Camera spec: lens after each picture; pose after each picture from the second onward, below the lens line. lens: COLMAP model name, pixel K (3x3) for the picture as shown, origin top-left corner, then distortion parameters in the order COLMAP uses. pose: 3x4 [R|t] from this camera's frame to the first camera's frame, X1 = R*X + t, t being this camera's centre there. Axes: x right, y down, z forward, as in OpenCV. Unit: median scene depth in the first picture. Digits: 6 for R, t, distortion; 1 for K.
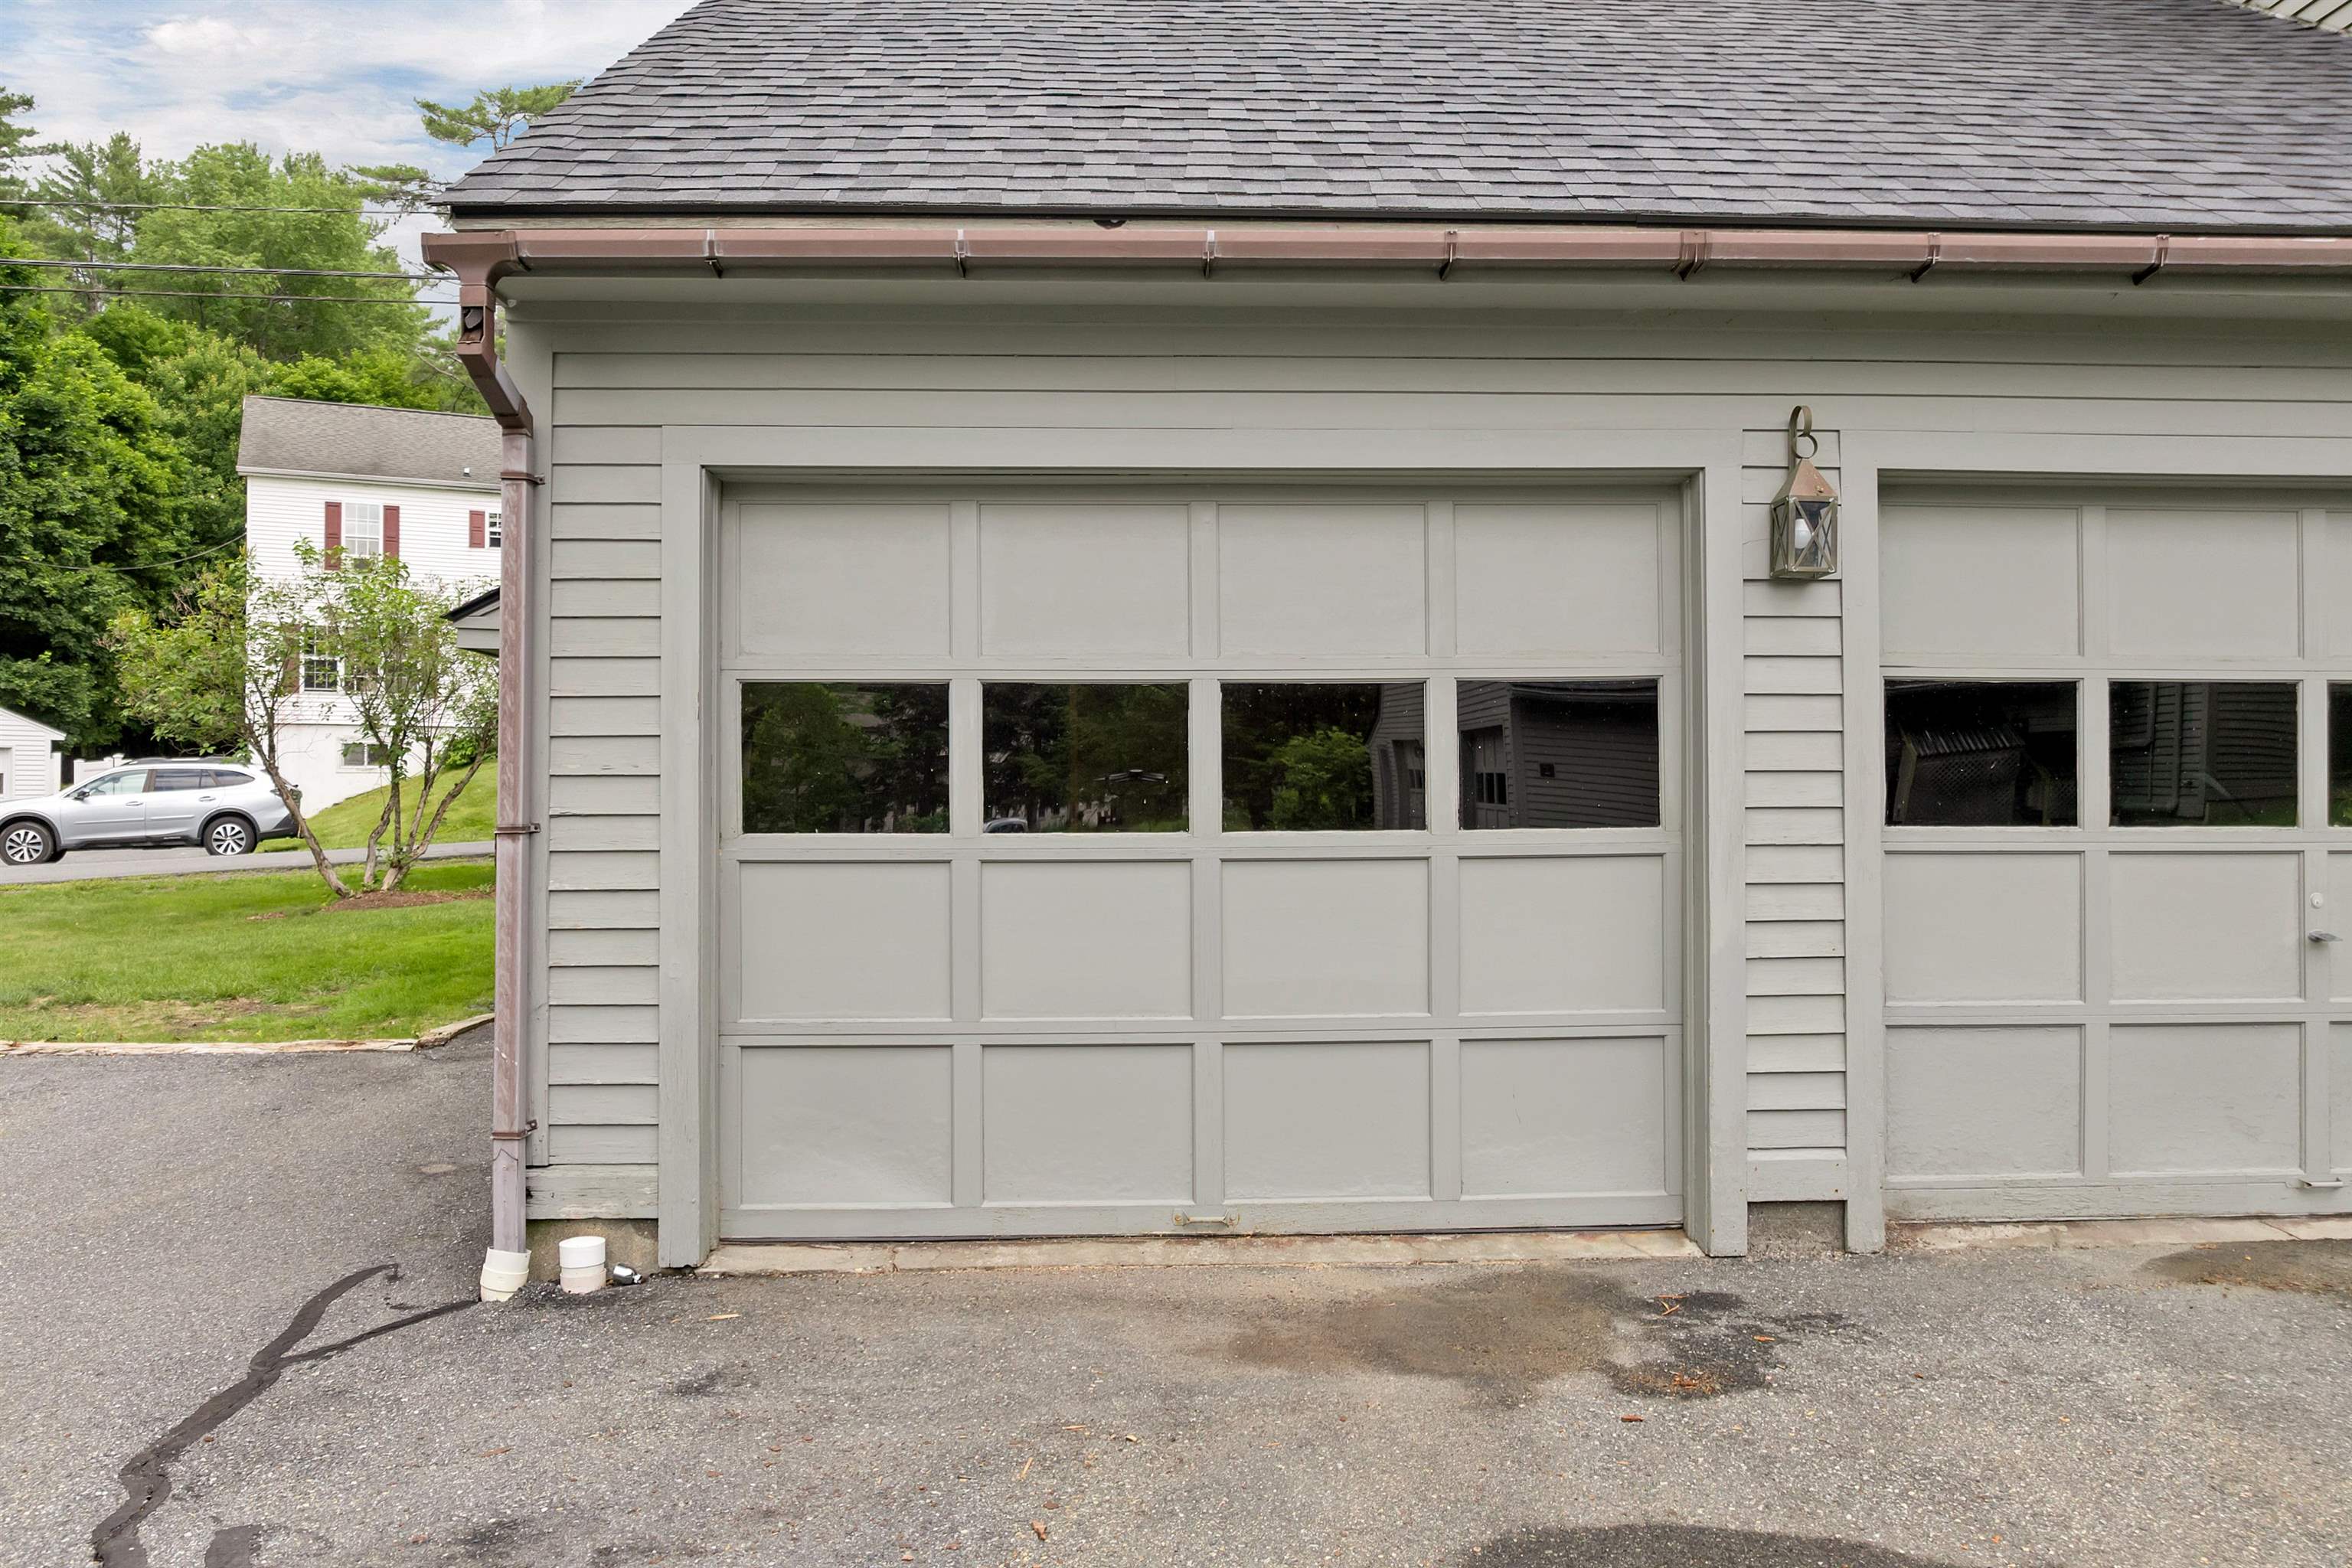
lens RADIAL K [[1682.8, 0, 1185.3], [0, 1682.8, 781.5], [0, 0, 1]] dist [-0.027294, -0.007773]
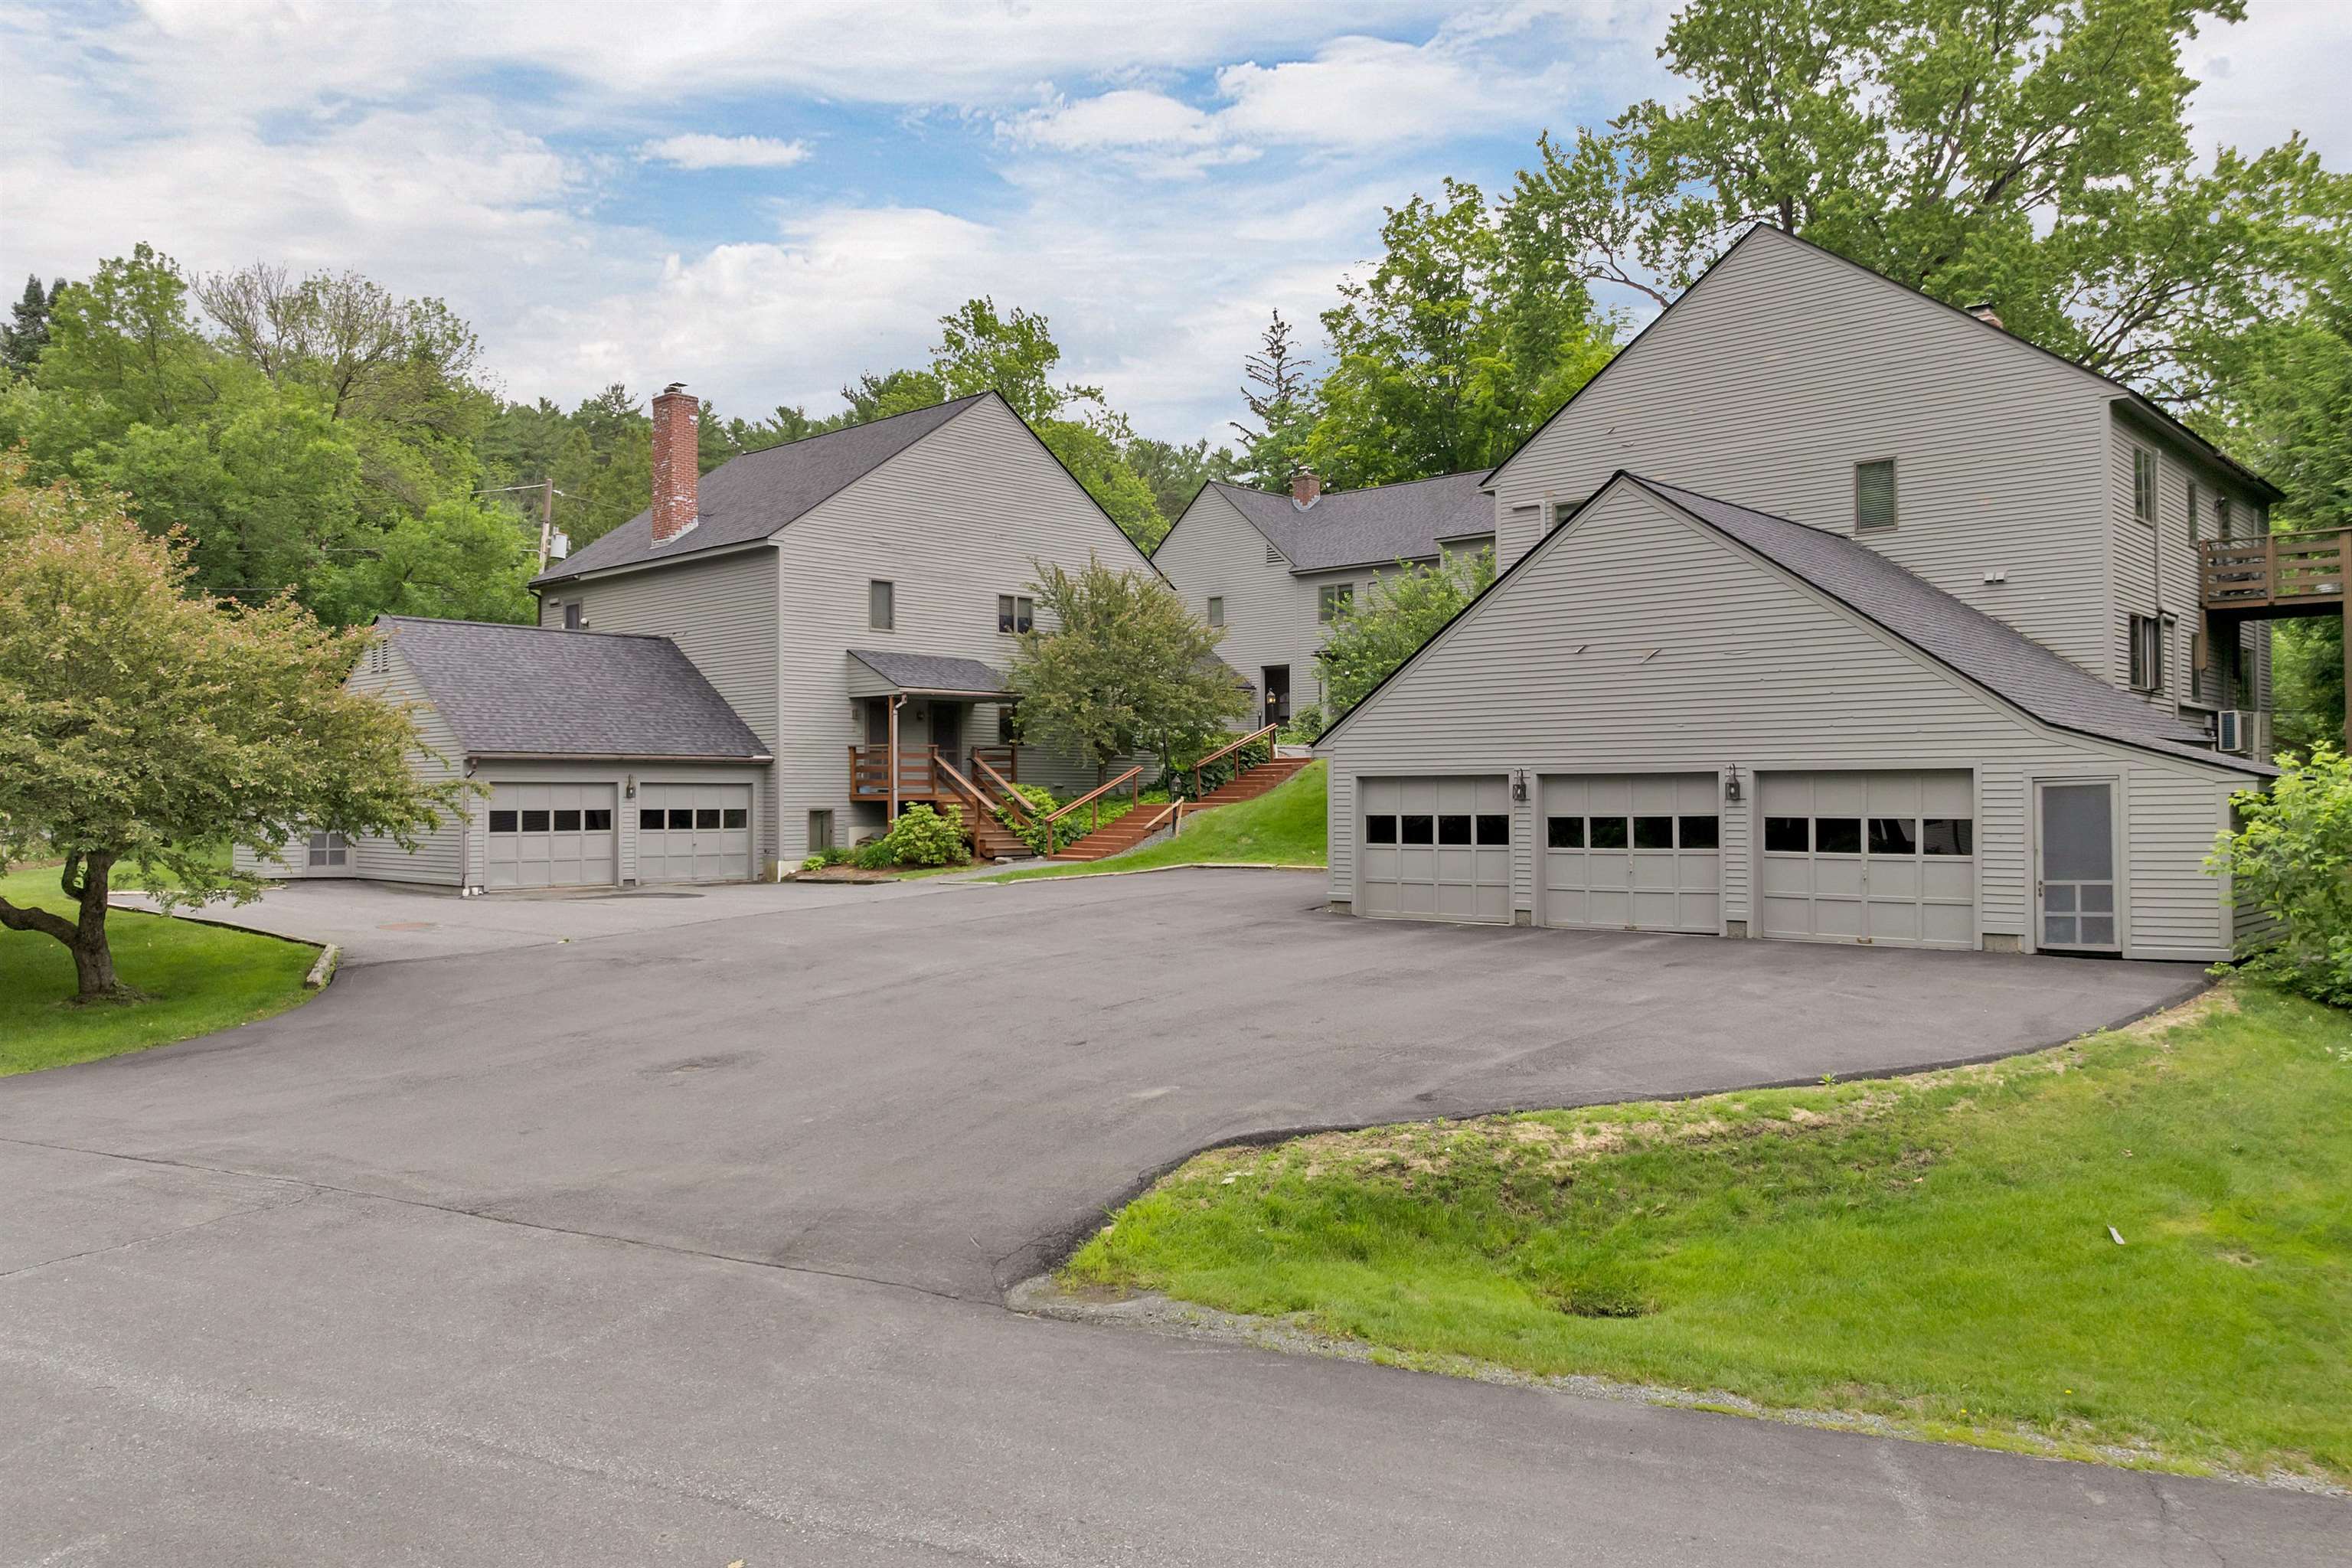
lens RADIAL K [[1682.8, 0, 1191.8], [0, 1682.8, 779.6], [0, 0, 1]] dist [-0.027294, -0.007773]
pose [[0.703091, 0.010273, 0.711026, -3.240568], [-0.008998, 0.999944, -0.005550, -0.179956], [-0.711043, -0.002496, 0.703144, -6.134779]]
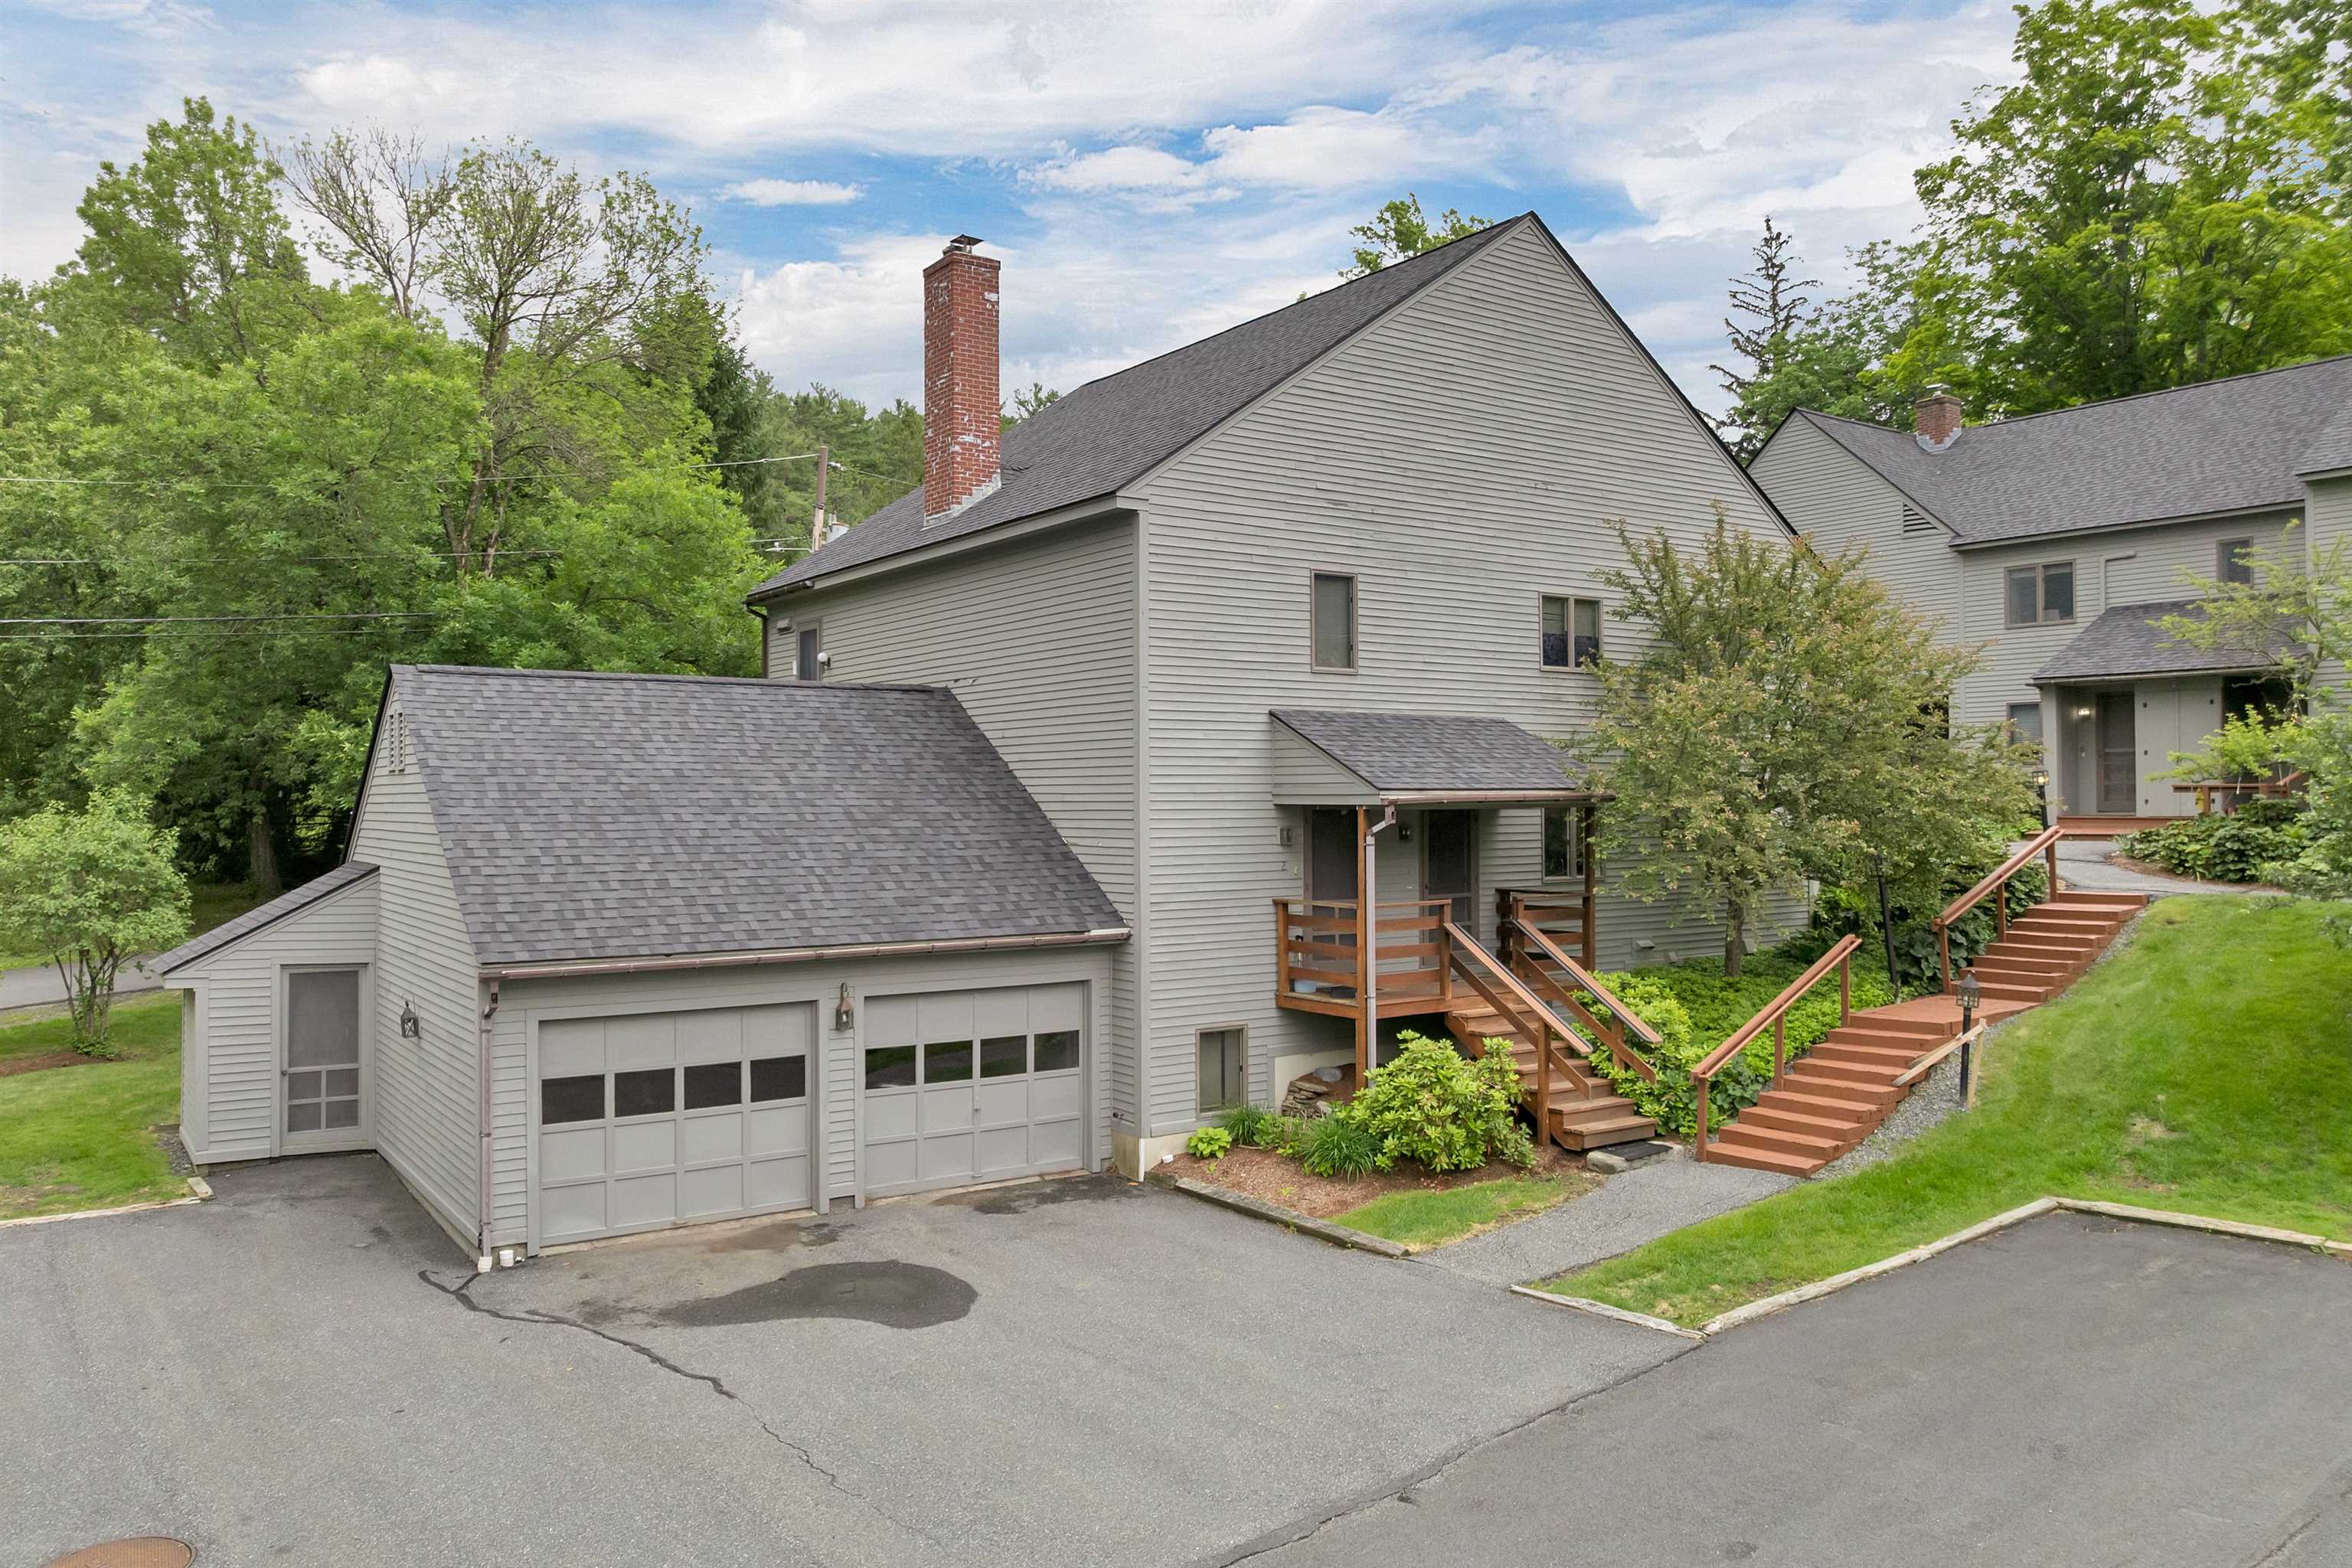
lens RADIAL K [[1682.8, 0, 1178.0], [0, 1682.8, 787.3], [0, 0, 1]] dist [-0.027294, -0.007773]
pose [[0.843050, 0.005465, 0.537807, -1.008267], [-0.006638, 0.999978, 0.000244, -0.659971], [-0.537794, -0.003776, 0.843068, -2.522744]]
